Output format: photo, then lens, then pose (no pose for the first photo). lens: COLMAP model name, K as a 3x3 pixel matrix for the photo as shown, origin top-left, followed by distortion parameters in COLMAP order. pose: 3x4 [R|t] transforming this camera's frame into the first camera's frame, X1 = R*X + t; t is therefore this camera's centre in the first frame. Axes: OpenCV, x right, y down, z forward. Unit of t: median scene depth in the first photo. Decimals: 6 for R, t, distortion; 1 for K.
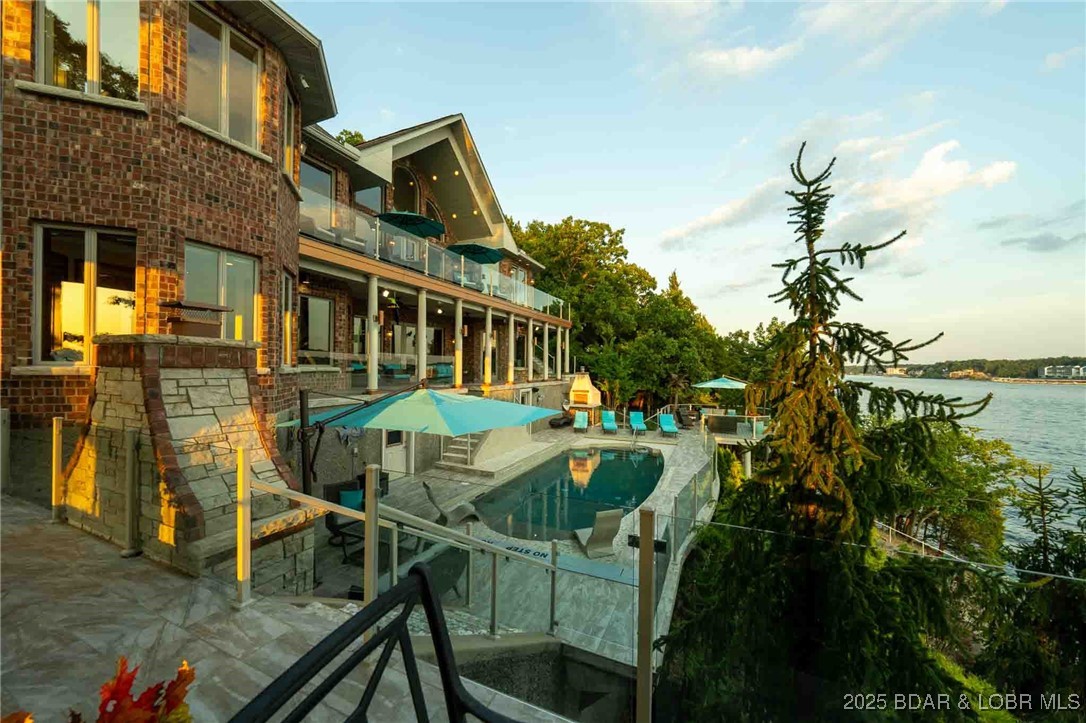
lens RADIAL K [[378.1, 0, 540.0], [0, 378.1, 367.3], [0, 0, 1]] dist [-0.002034, 0.000178]
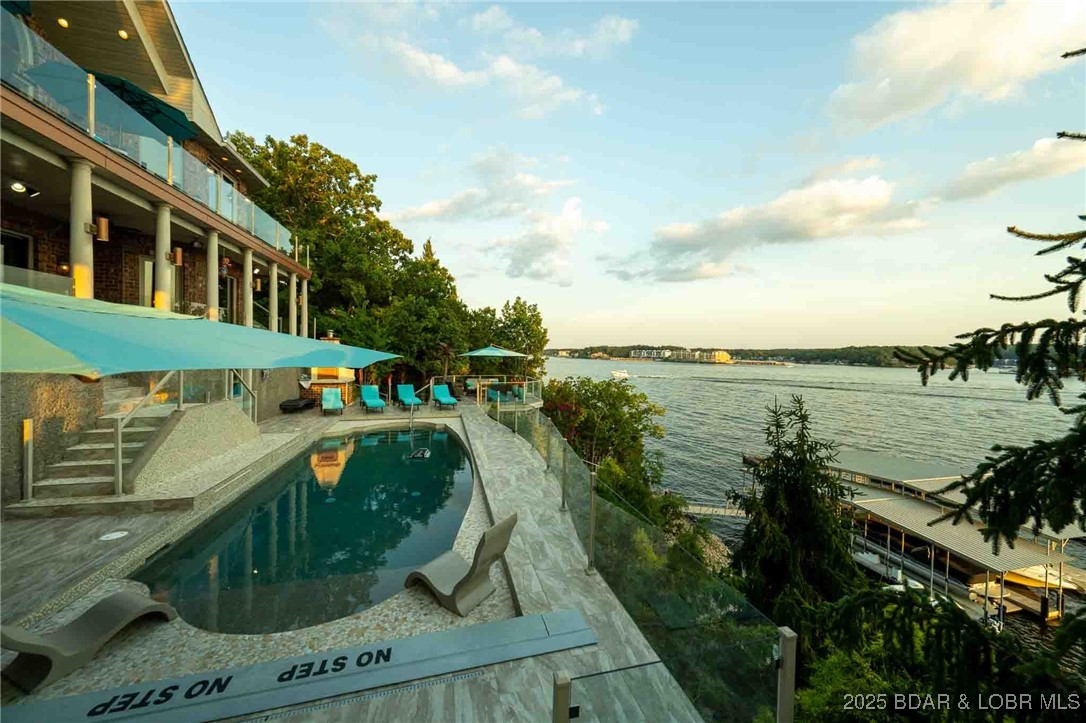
lens RADIAL K [[378.1, 0, 544.5], [0, 378.1, 357.2], [0, 0, 1]] dist [-0.002034, 0.000178]
pose [[0.778362, -0.006329, 0.627784, -0.032364], [-0.011246, 0.999648, 0.024020, 0.031016], [-0.627715, -0.025756, 0.778017, 0.138239]]
